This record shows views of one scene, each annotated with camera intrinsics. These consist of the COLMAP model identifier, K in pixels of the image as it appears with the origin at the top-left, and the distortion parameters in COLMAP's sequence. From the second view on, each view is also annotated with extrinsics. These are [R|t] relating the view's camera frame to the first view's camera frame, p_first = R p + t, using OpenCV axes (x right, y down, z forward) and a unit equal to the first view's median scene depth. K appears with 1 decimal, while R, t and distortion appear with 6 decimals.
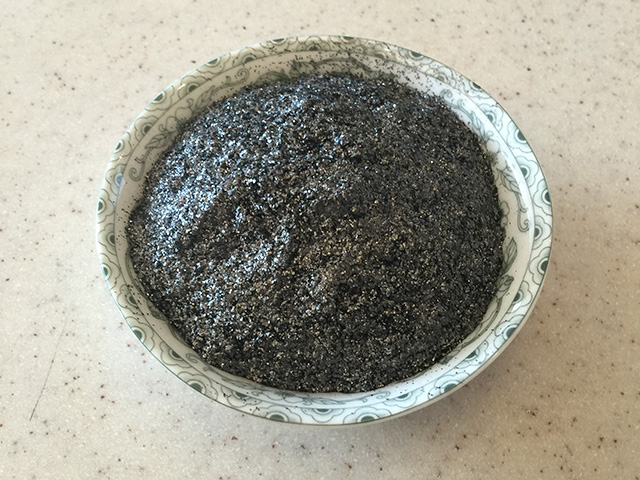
lens RADIAL K [[811.3, 0, 320.7], [0, 811.3, 222.5], [0, 0, 1]] dist [0.438651, -1.600890]
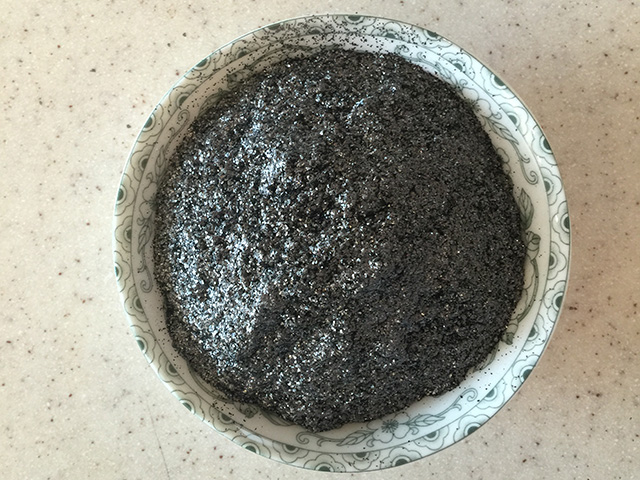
lens RADIAL K [[811.3, 0, 320.7], [0, 811.3, 222.5], [0, 0, 1]] dist [0.438651, -1.600890]
pose [[0.905643, -0.423803, 0.014180, -0.022534], [0.350798, 0.767584, 0.536428, -0.542602], [-0.238224, -0.480839, 0.843827, 0.168408]]
